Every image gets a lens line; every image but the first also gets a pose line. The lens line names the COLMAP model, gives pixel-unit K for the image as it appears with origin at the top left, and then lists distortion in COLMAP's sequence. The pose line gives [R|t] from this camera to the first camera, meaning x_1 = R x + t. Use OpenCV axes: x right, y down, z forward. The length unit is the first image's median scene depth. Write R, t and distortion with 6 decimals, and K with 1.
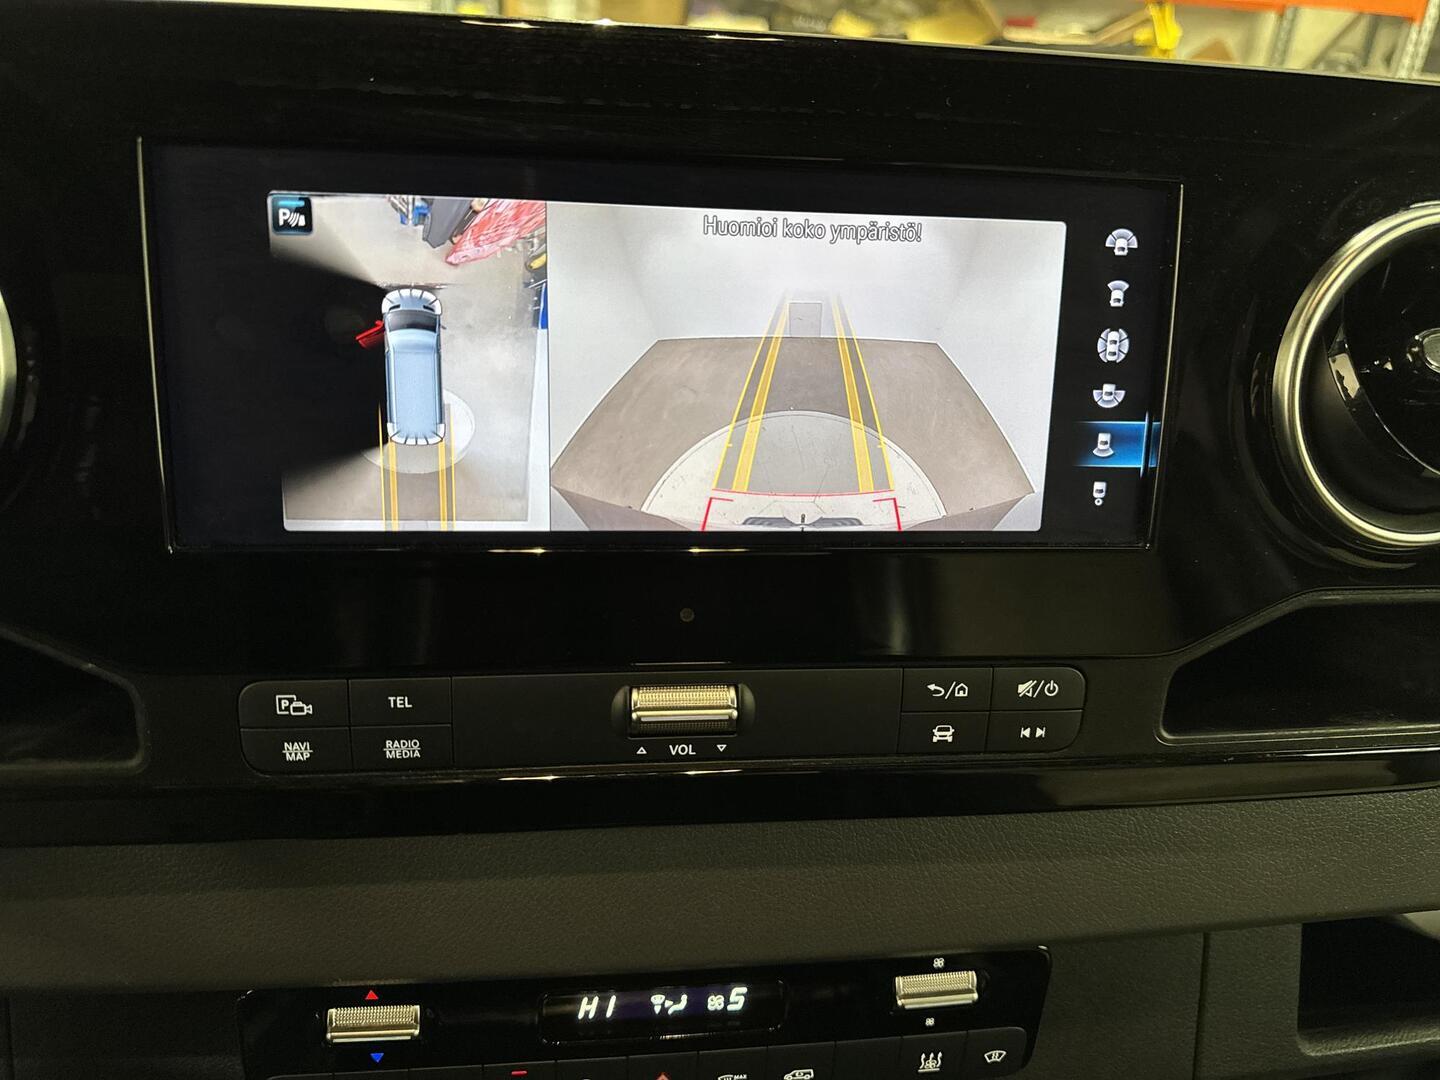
lens RADIAL K [[1012.6, 0, 720.0], [0, 1012.6, 540.0], [0, 0, 1]] dist [0.030415, -0.038617]
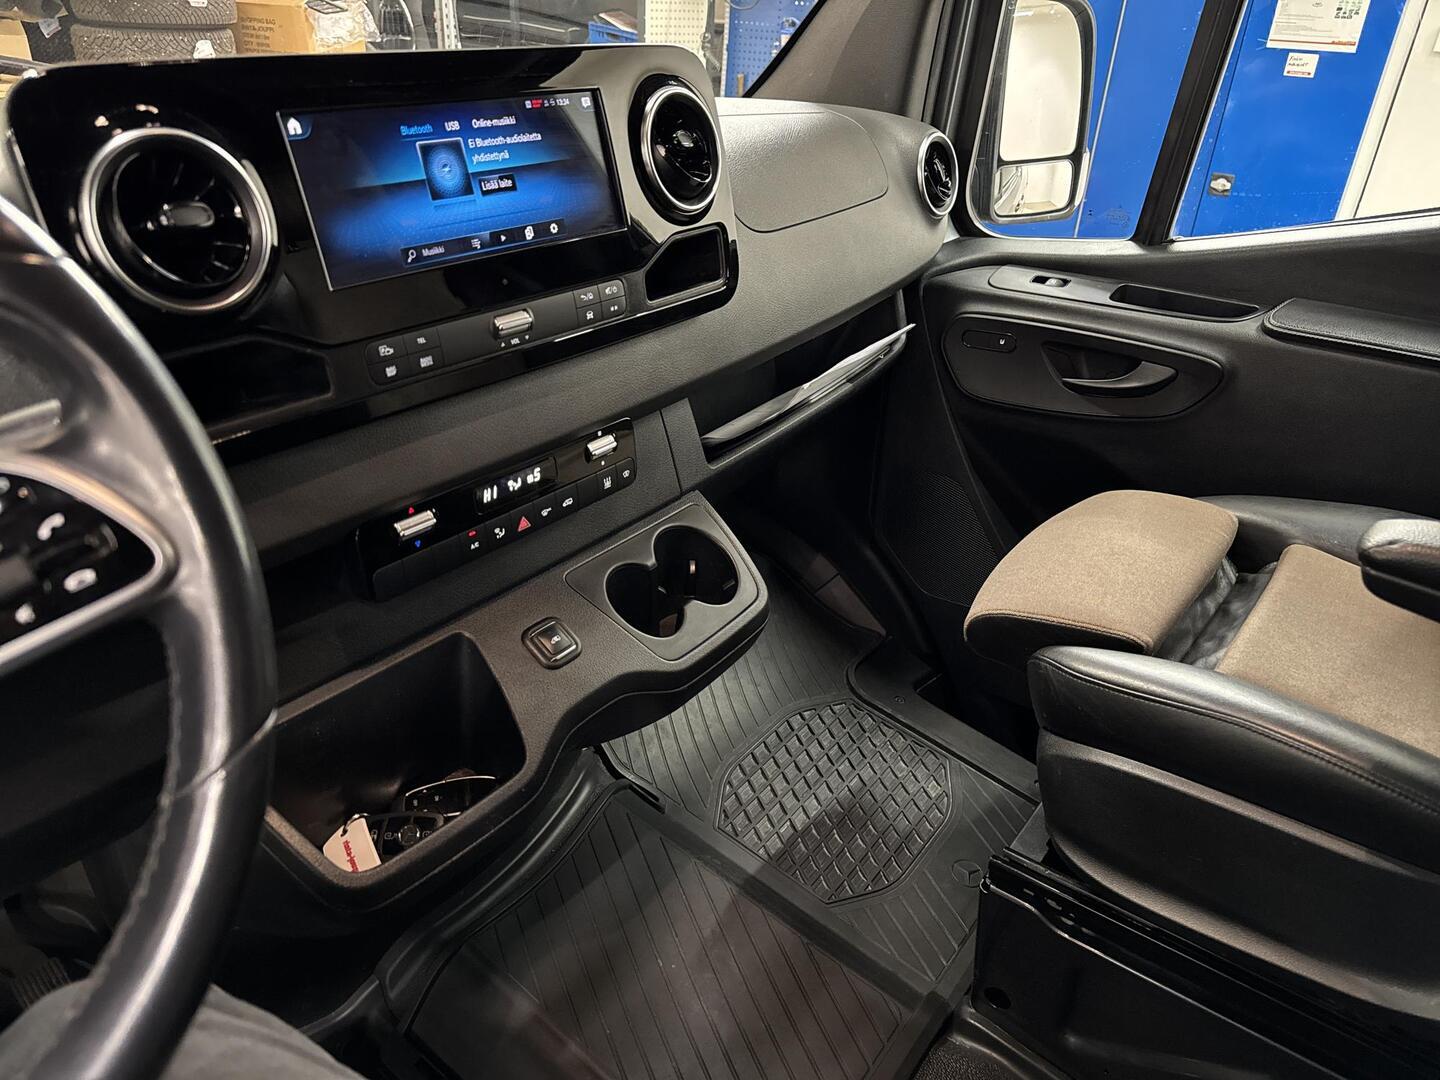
lens RADIAL K [[1012.6, 0, 720.0], [0, 1012.6, 540.0], [0, 0, 1]] dist [0.030415, -0.038617]
pose [[0.694901, -0.366909, 0.618458, -1.211512], [0.319126, 0.928057, 0.192013, 0.294622], [-0.644415, 0.063936, 0.761998, -1.032480]]
